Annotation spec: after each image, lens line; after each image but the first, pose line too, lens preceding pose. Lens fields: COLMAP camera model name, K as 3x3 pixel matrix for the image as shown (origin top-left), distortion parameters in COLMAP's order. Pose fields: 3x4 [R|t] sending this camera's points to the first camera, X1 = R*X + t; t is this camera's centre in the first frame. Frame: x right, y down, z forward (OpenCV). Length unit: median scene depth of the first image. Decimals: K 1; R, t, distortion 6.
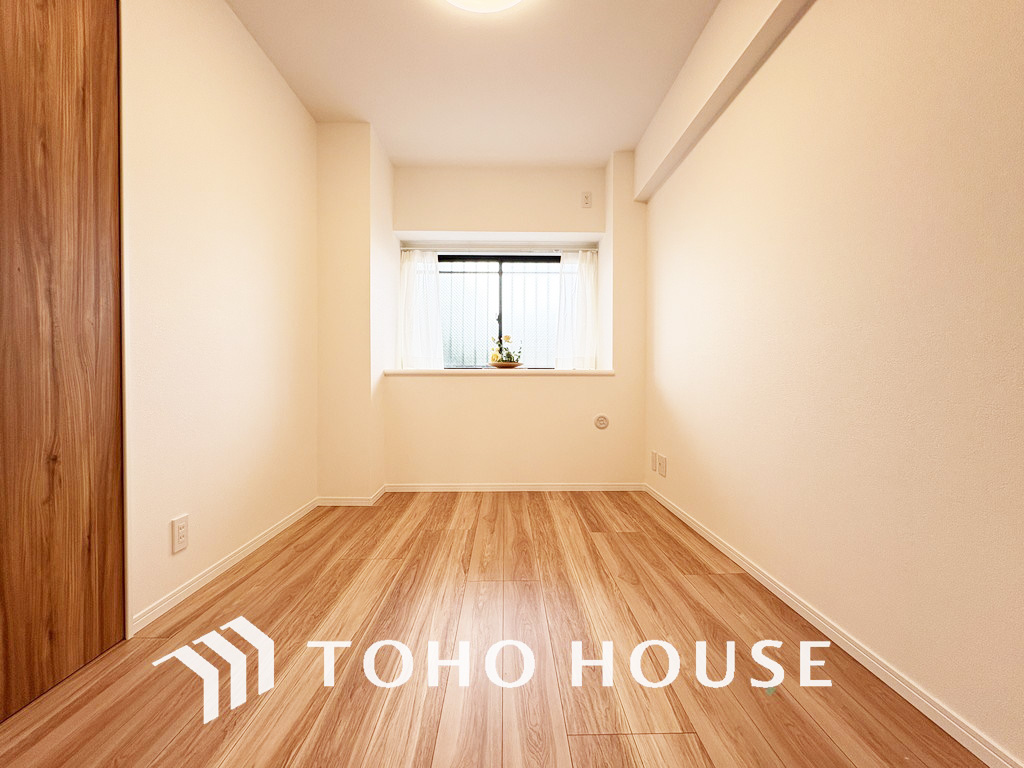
lens RADIAL K [[408.1, 0, 512.0], [0, 408.1, 384.0], [0, 0, 1]] dist [-0.002400, 0.003357]
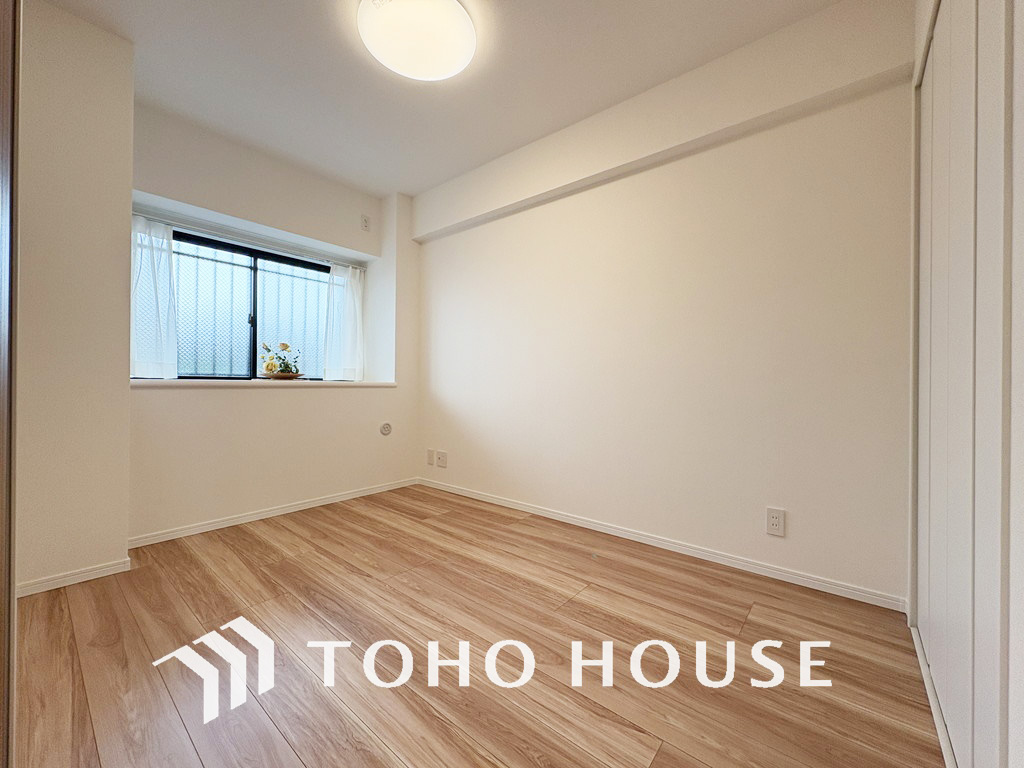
lens RADIAL K [[408.1, 0, 512.0], [0, 408.1, 384.0], [0, 0, 1]] dist [-0.002400, 0.003357]
pose [[0.650710, 0.003813, 0.759317, -0.415462], [0.004862, 0.999946, -0.009188, -0.017952], [-0.759311, 0.009670, 0.650656, 0.013818]]
